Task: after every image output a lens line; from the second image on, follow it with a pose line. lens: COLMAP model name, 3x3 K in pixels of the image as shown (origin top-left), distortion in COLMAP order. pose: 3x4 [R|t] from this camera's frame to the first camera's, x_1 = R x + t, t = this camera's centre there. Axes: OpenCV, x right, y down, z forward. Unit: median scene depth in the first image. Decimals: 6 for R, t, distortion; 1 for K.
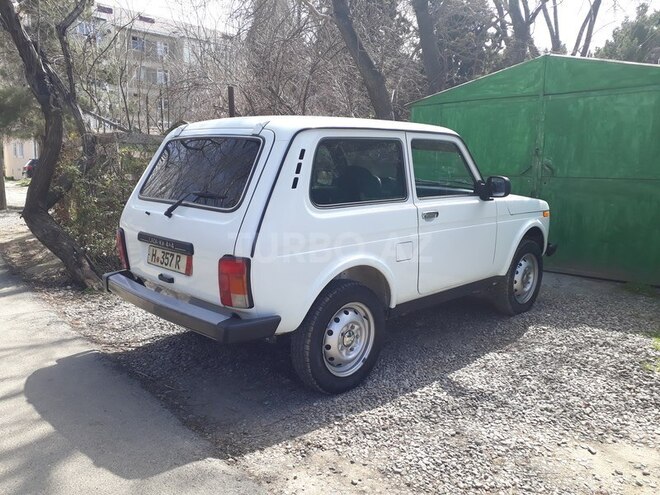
lens RADIAL K [[566.0, 0, 334.9], [0, 566.0, 249.2], [0, 0, 1]] dist [0.105452, -0.000556]
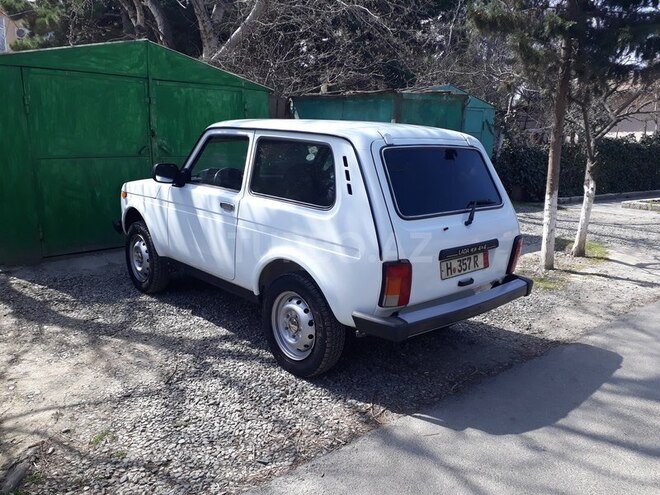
lens RADIAL K [[566.0, 0, 334.9], [0, 566.0, 249.2], [0, 0, 1]] dist [0.105452, -0.000556]
pose [[-0.013575, -0.227915, 0.973586, -0.883139], [0.132879, 0.964629, 0.227671, -0.191178], [-0.991039, 0.132460, 0.017190, 0.812301]]
